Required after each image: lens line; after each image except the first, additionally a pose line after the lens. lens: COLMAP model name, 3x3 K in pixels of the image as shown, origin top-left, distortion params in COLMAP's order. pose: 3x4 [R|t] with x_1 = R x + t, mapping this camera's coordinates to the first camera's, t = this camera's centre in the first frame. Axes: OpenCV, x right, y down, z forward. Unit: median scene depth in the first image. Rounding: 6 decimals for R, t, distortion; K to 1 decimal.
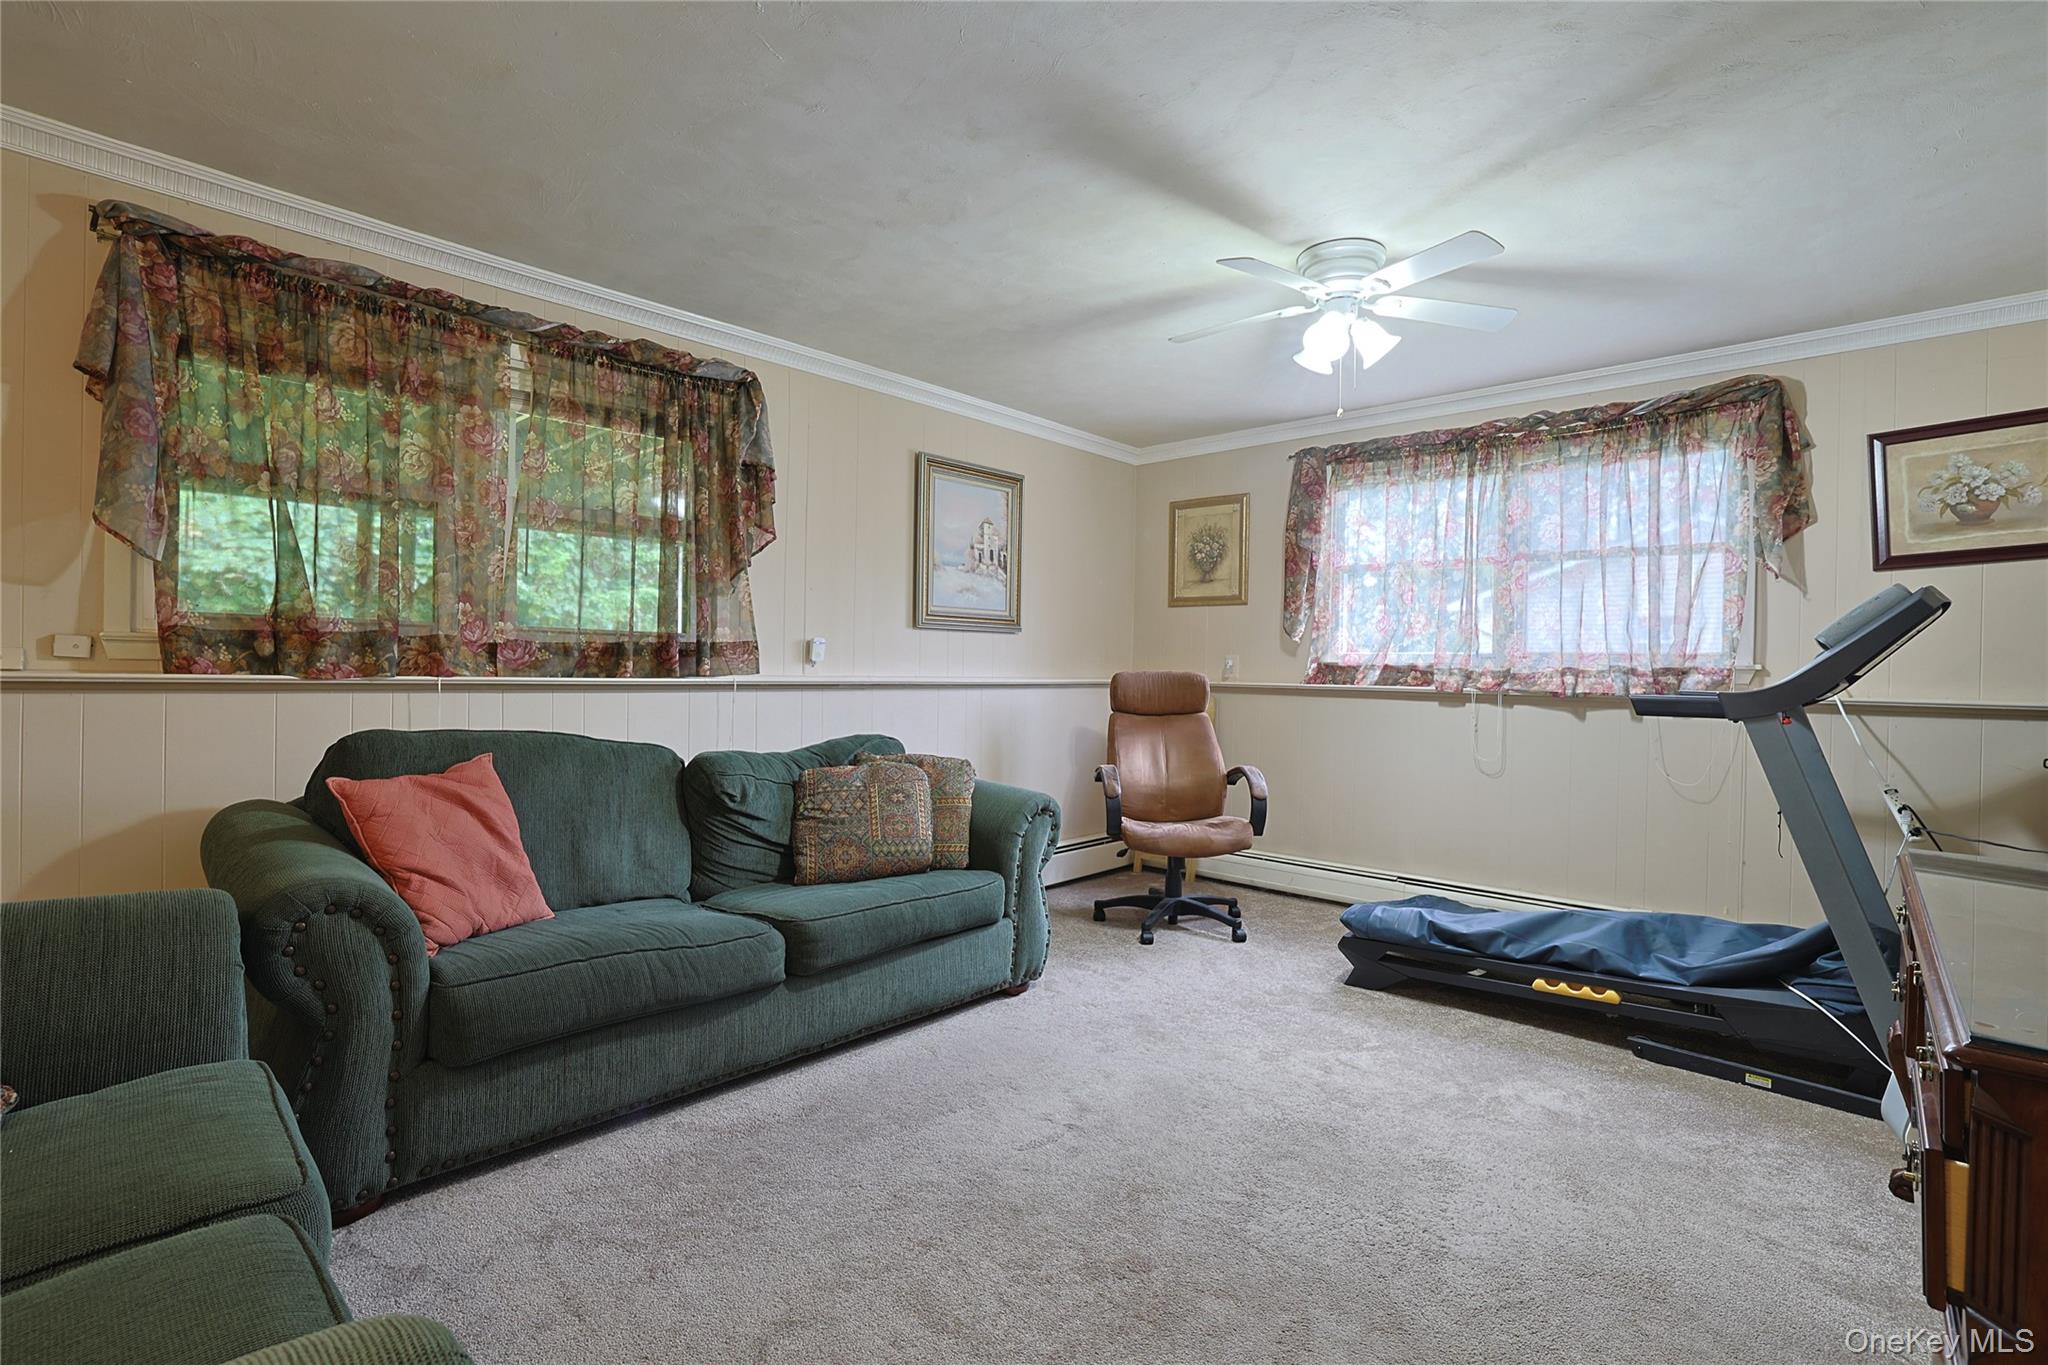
lens RADIAL K [[933.8, 0, 1014.5], [0, 933.8, 675.5], [0, 0, 1]] dist [-0.052609, 0.019999]
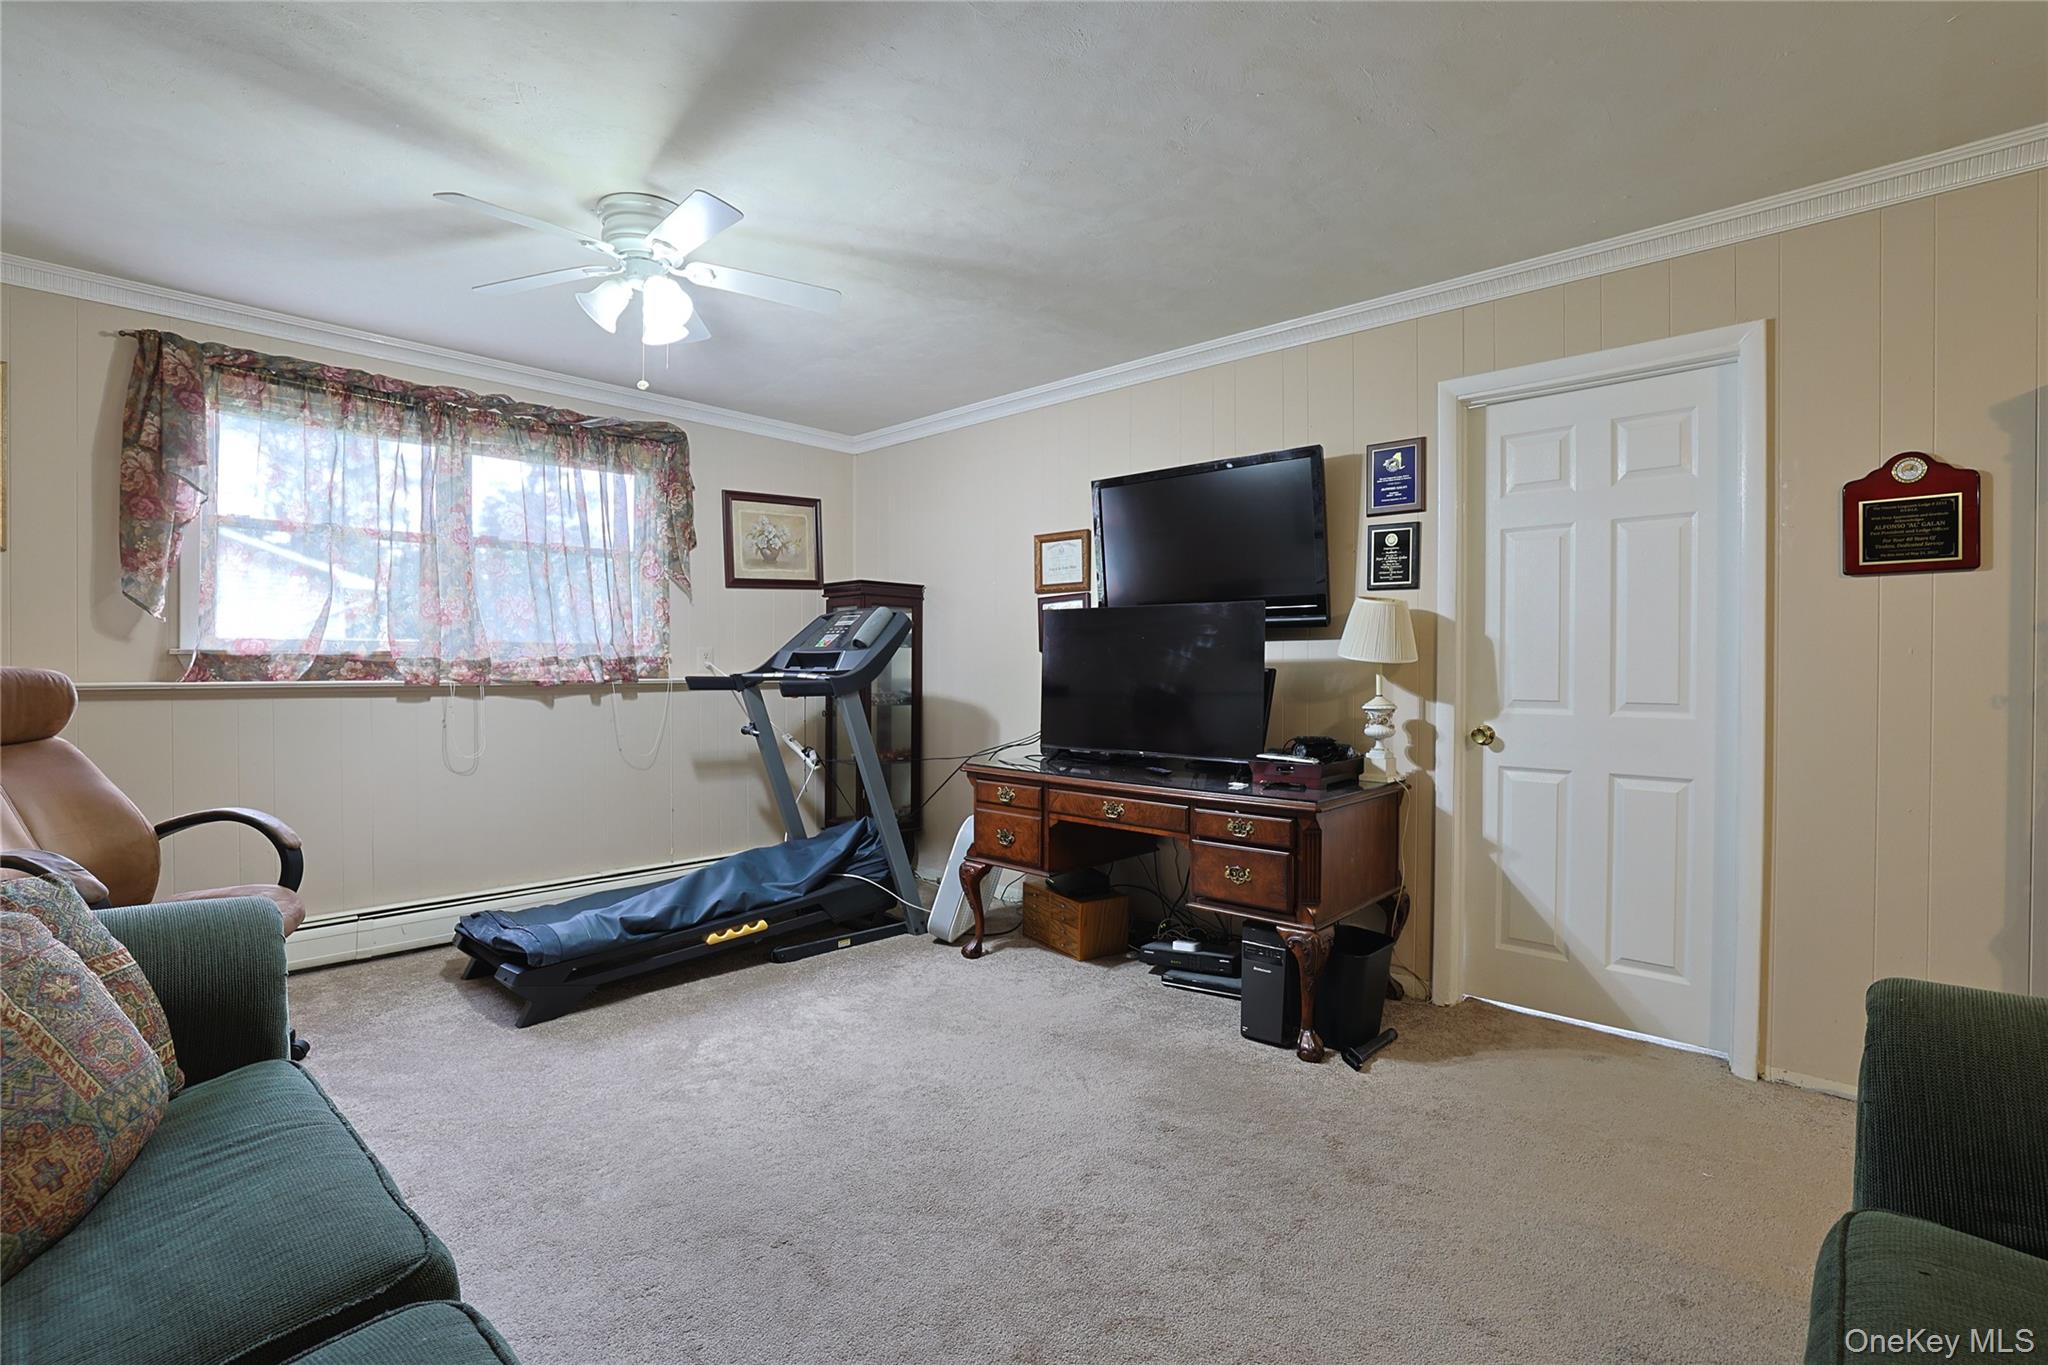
lens RADIAL K [[933.8, 0, 1014.5], [0, 933.8, 675.5], [0, 0, 1]] dist [-0.052609, 0.019999]
pose [[0.000396, -0.027980, 0.999608, -0.459193], [0.002925, 0.999604, 0.027979, -0.016186], [-0.999996, 0.002913, 0.000478, 0.506318]]
